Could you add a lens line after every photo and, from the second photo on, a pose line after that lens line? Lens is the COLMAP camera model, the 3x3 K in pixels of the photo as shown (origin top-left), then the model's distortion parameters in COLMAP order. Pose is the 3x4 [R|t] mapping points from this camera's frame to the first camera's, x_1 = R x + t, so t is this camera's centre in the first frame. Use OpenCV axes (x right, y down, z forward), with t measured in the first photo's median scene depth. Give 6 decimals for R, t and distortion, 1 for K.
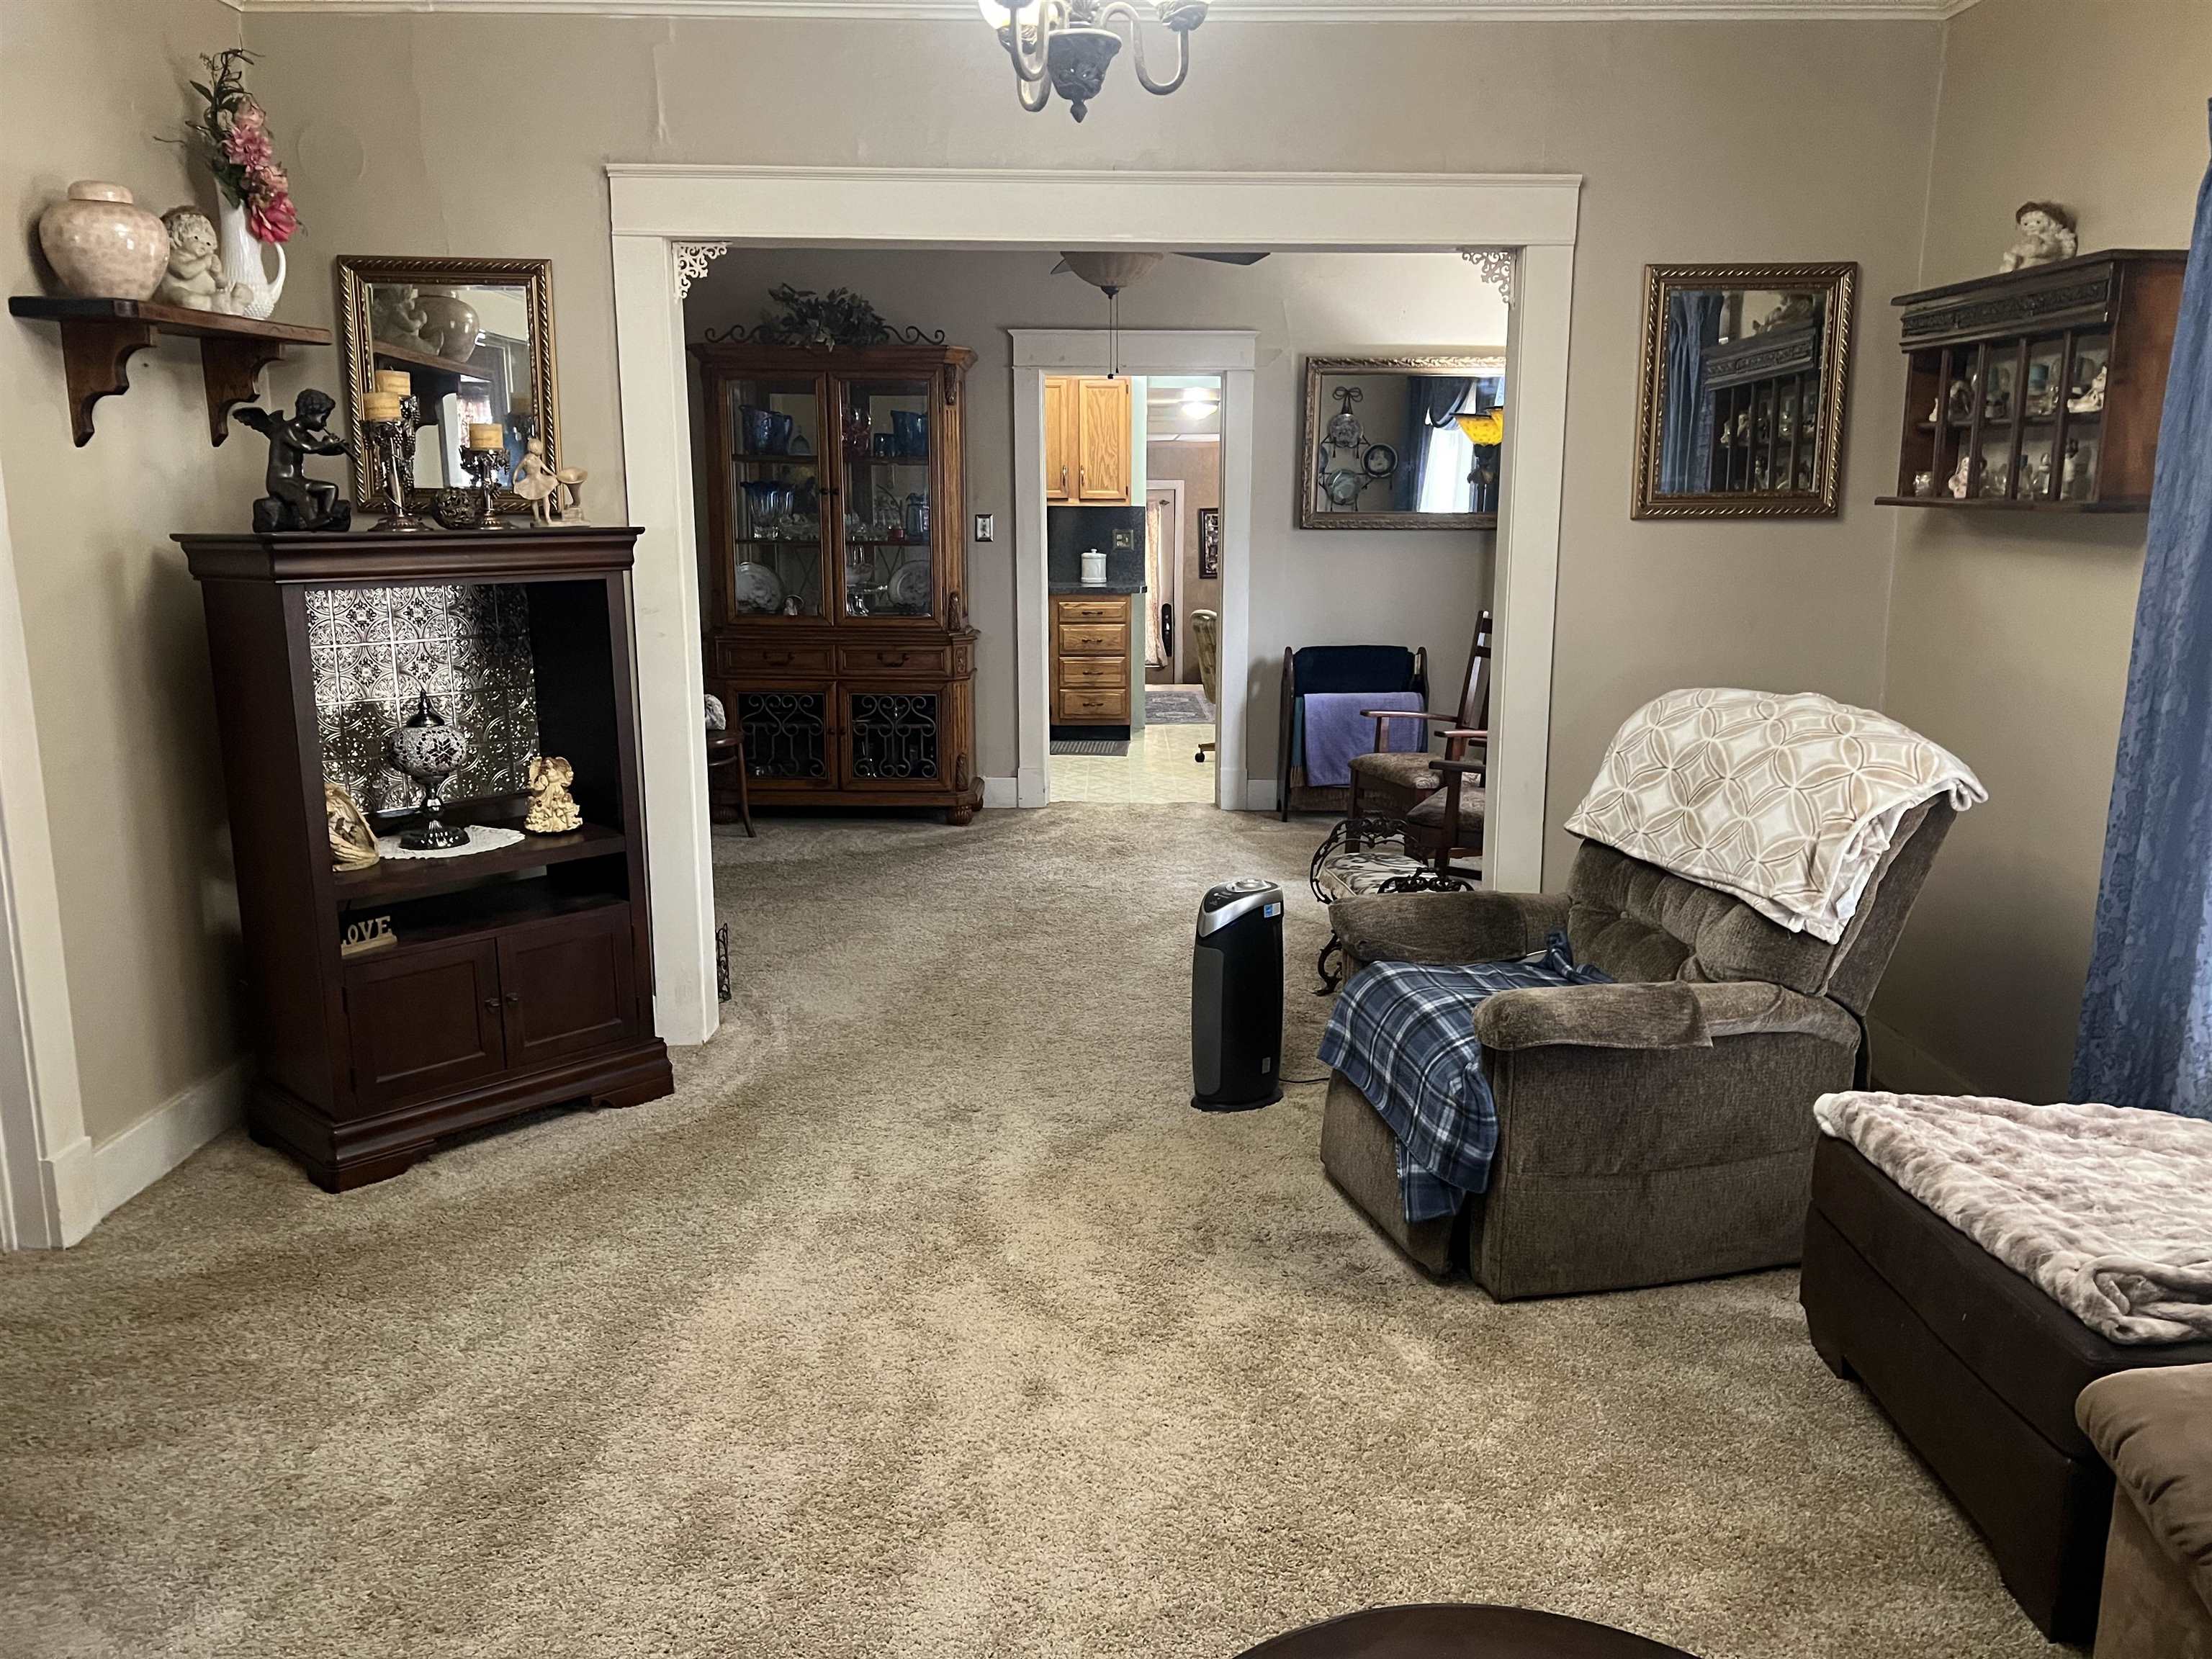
lens RADIAL K [[1776.8, 0, 1106.0], [0, 1776.8, 829.5], [0, 0, 1]] dist [0.167004, 0.000092]
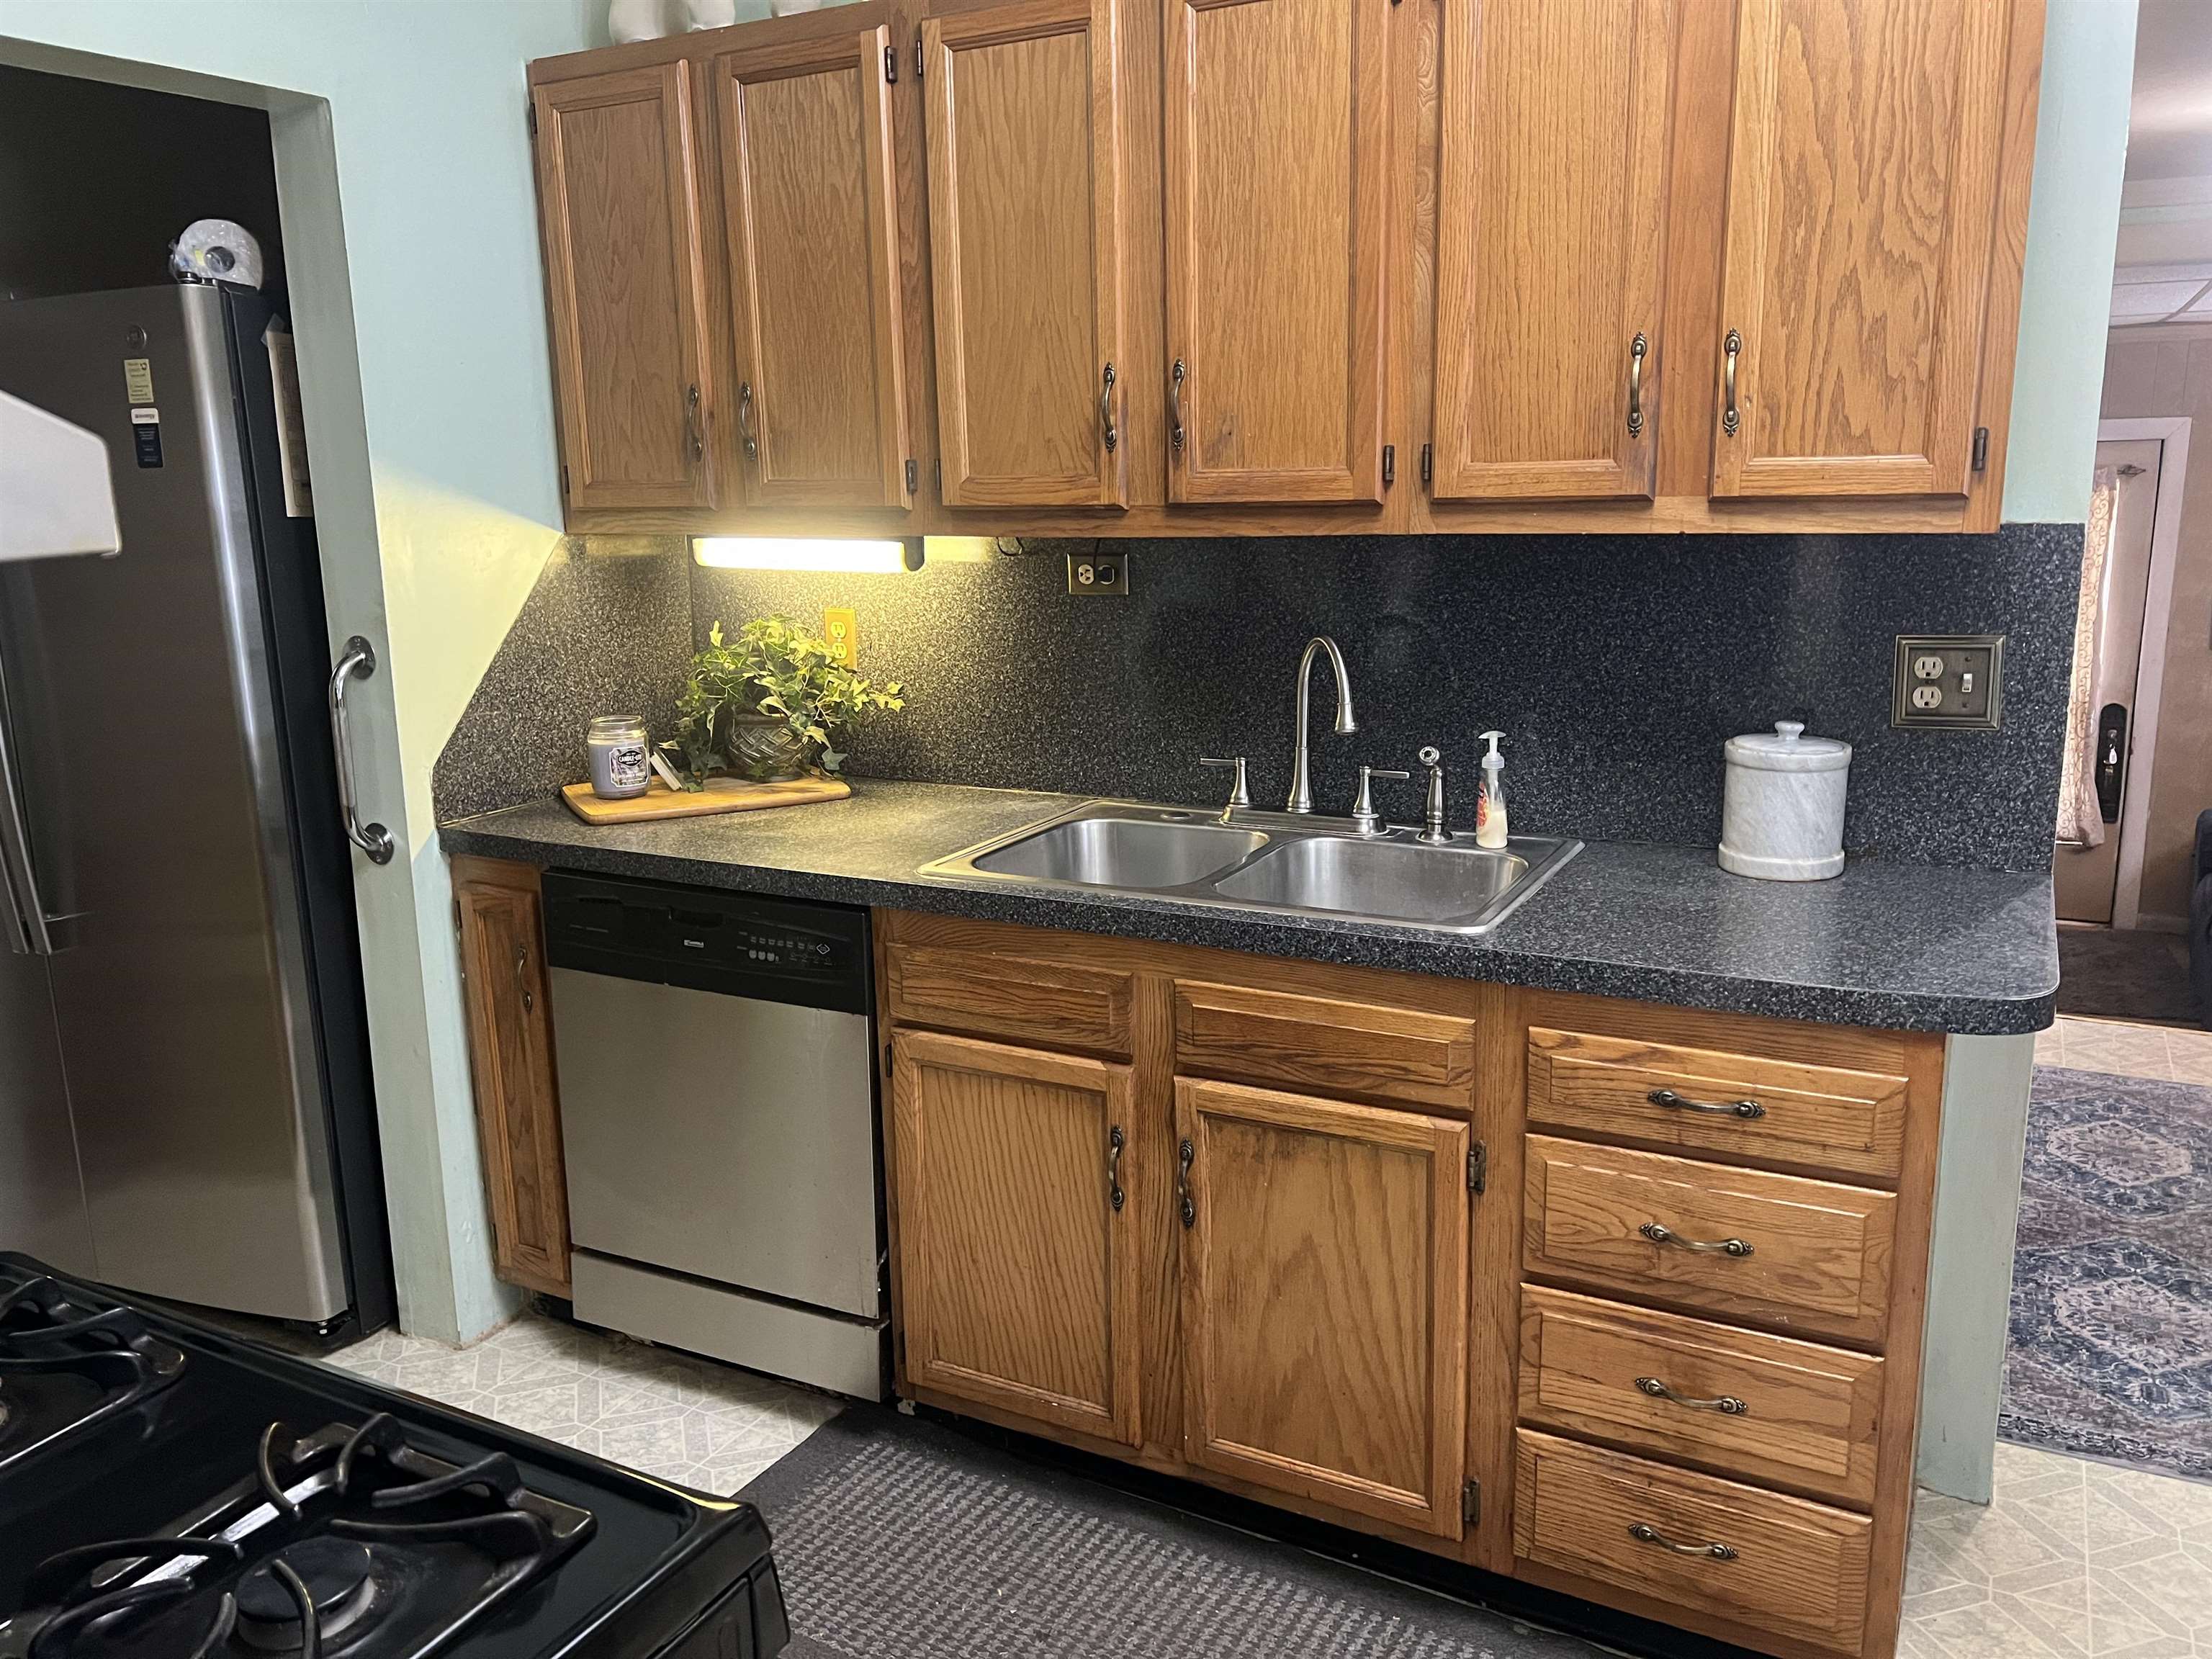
lens RADIAL K [[1649.9, 0, 1108.5], [0, 1649.9, 810.2], [0, 0, 1]] dist [0.005257, 0.005510]
pose [[0.878340, 0.082481, -0.470868, 0.016309], [-0.070438, 0.996581, 0.043175, -0.153499], [0.472819, -0.004755, 0.881147, 0.805681]]
